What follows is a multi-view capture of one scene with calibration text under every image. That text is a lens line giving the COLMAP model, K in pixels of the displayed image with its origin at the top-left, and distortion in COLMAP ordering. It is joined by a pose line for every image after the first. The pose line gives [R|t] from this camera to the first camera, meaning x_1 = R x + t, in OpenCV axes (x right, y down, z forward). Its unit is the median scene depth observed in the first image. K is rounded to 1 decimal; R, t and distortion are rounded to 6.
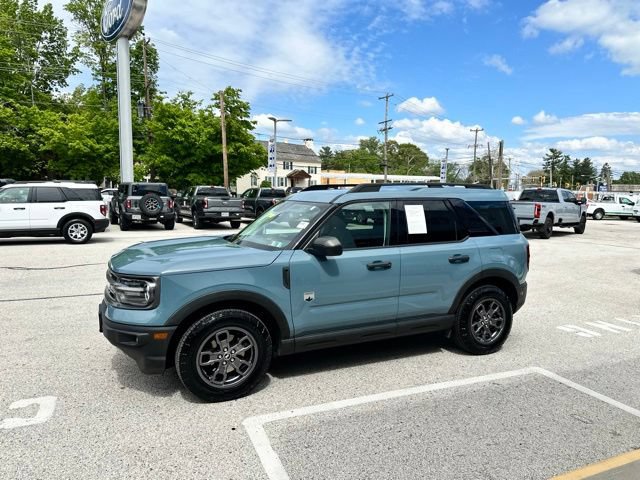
lens RADIAL K [[448.4, 0, 323.2], [0, 448.4, 249.2], [0, 0, 1]] dist [0.062908, -0.092501]
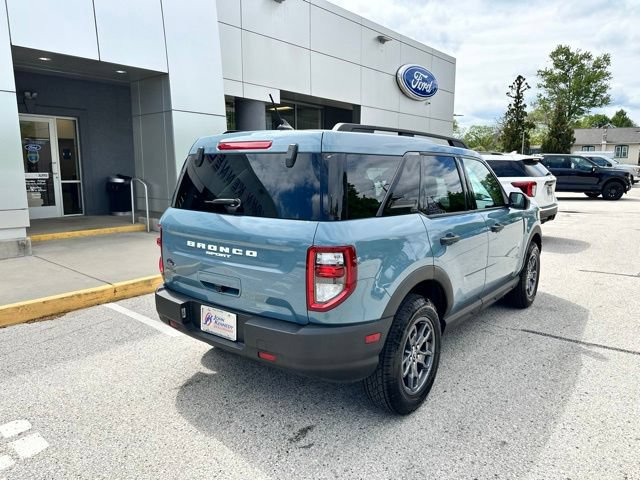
lens RADIAL K [[452.9, 0, 323.6], [0, 452.9, 237.2], [0, 0, 1]] dist [0.028763, -0.037034]
pose [[-0.892513, 0.049850, -0.448258, 0.569477], [-0.070886, 0.966017, 0.248568, -0.178328], [0.445416, 0.253626, -0.858649, 1.763321]]
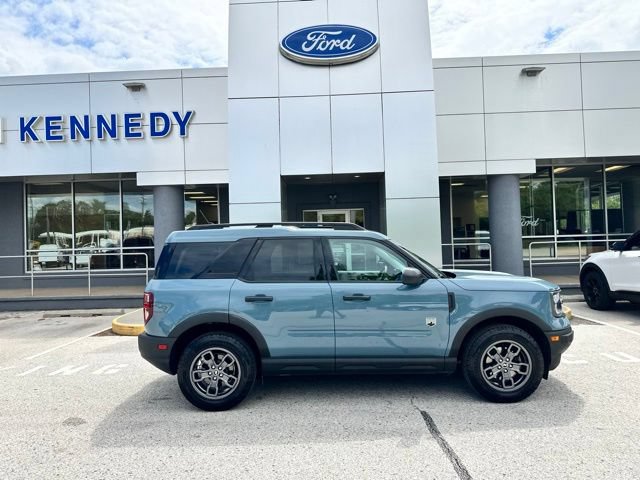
lens RADIAL K [[451.1, 0, 316.1], [0, 451.1, 235.7], [0, 0, 1]] dist [0.020820, -0.026598]
pose [[-0.901141, 0.017796, 0.433161, -0.387304], [0.066749, 0.992939, 0.098070, -0.236027], [-0.428357, 0.117288, -0.895965, 2.036618]]
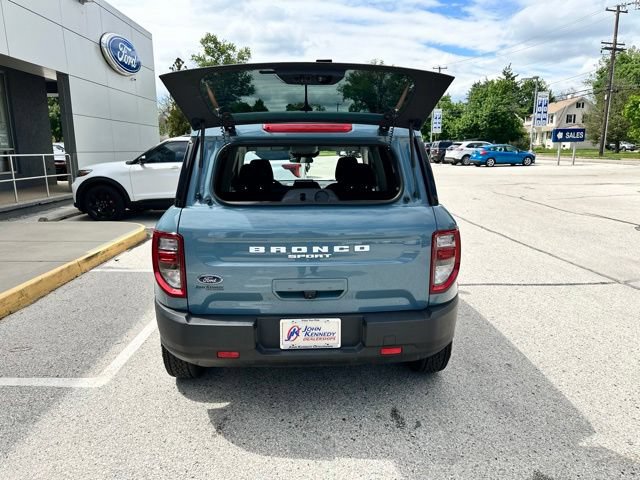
lens RADIAL K [[454.4, 0, 320.0], [0, 454.4, 240.0], [0, 0, 1]] dist [0.011275, -0.009788]
pose [[-0.391251, 0.165295, -0.905317, 0.869121], [-0.114299, 0.967392, 0.226026, -0.135934], [0.913158, 0.191910, -0.359601, 1.406640]]
